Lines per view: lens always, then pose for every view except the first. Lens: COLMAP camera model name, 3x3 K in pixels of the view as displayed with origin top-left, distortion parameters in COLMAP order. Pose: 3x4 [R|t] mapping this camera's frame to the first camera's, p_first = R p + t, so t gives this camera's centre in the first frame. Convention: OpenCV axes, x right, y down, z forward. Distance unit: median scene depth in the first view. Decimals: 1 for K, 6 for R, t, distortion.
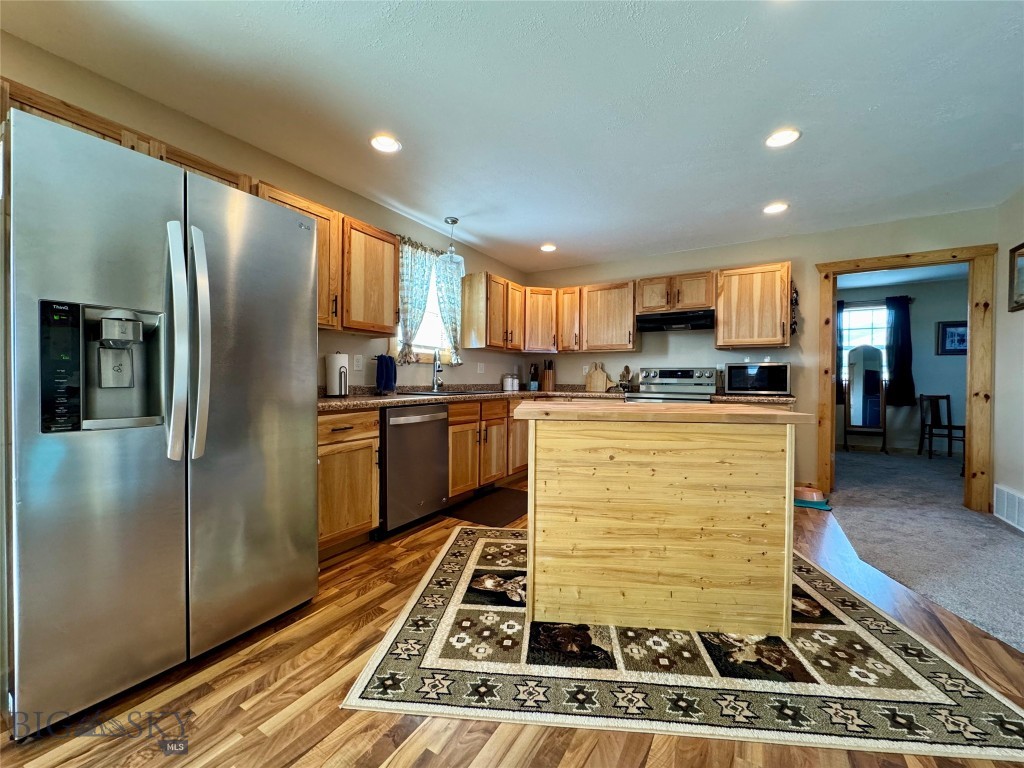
lens RADIAL K [[408.9, 0, 512.0], [0, 408.9, 384.0], [0, 0, 1]] dist [-0.000435, 0.000266]
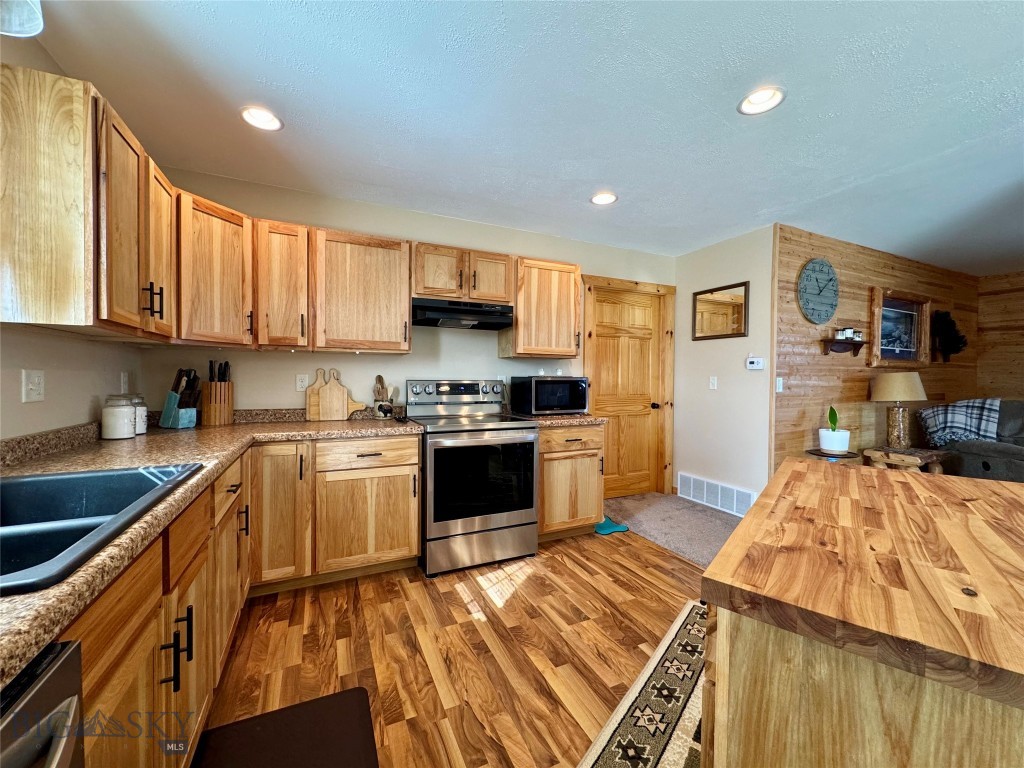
lens RADIAL K [[408.9, 0, 512.0], [0, 408.9, 384.0], [0, 0, 1]] dist [-0.000435, 0.000266]
pose [[0.563118, -0.018435, 0.826171, -0.138990], [0.007472, 0.999824, 0.017217, -0.045635], [-0.826343, -0.003521, 0.563156, 0.529892]]
